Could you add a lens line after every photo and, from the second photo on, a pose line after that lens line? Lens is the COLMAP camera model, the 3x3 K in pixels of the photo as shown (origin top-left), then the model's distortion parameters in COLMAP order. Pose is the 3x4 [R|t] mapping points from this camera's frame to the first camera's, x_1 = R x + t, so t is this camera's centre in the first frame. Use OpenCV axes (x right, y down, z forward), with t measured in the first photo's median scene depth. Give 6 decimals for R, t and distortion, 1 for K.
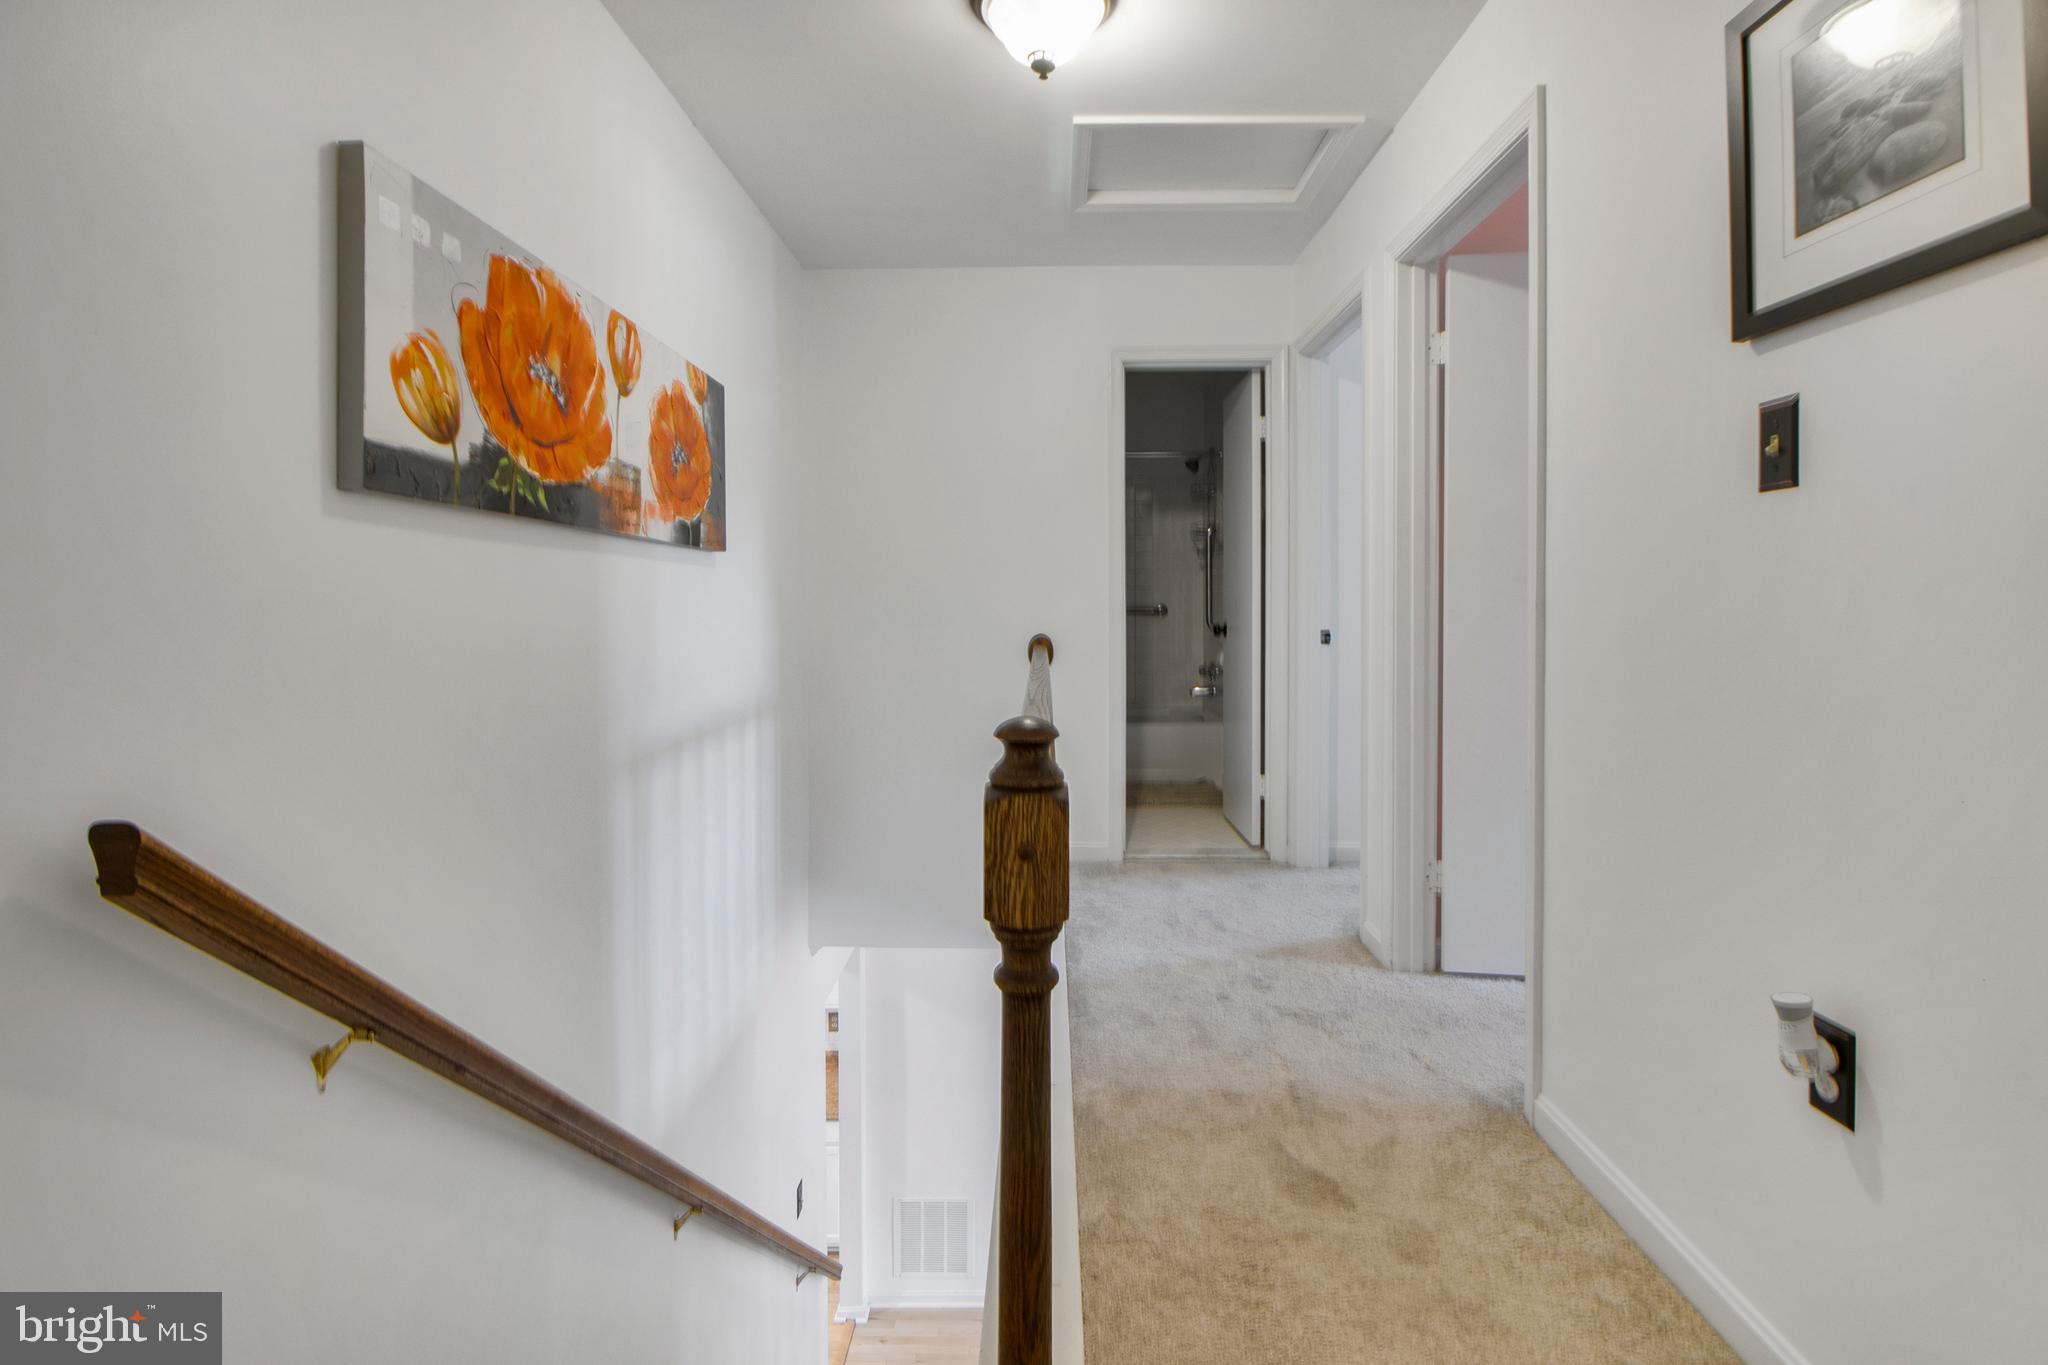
lens RADIAL K [[936.7, 0, 1045.6], [0, 936.7, 629.0], [0, 0, 1]] dist [0.025901, -0.015737]
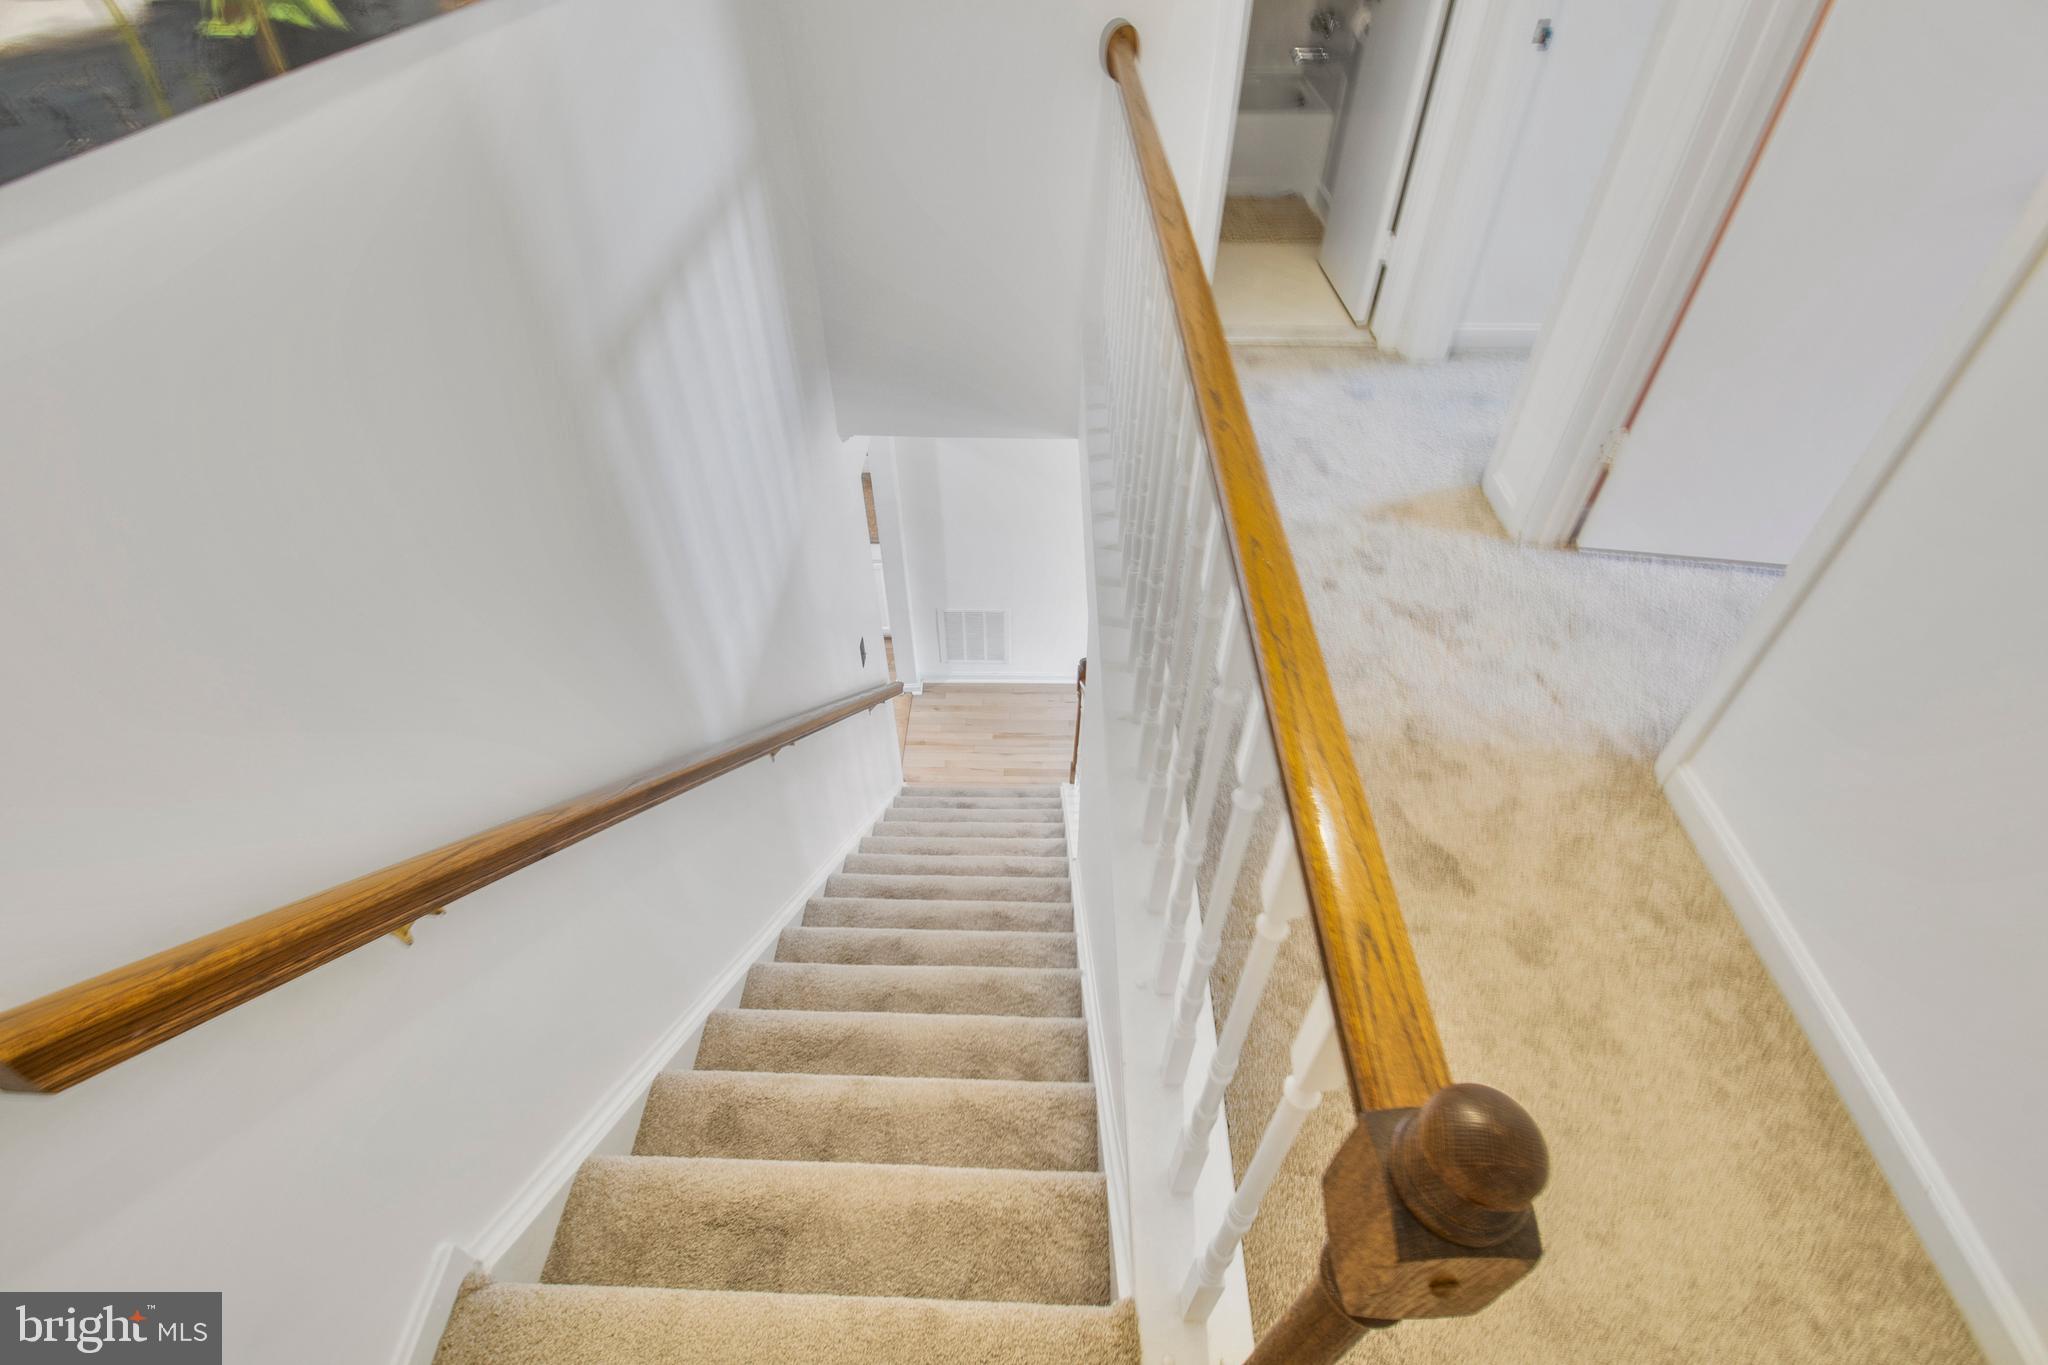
lens RADIAL K [[948.3, 0, 1024.0], [0, 948.3, 682.5], [0, 0, 1]] dist [-0.004638, -0.000899]
pose [[0.999811, 0.014774, -0.012667, -0.122456], [-0.002528, 0.744006, 0.668168, -0.194336], [0.019296, -0.668010, 0.743902, 0.340952]]
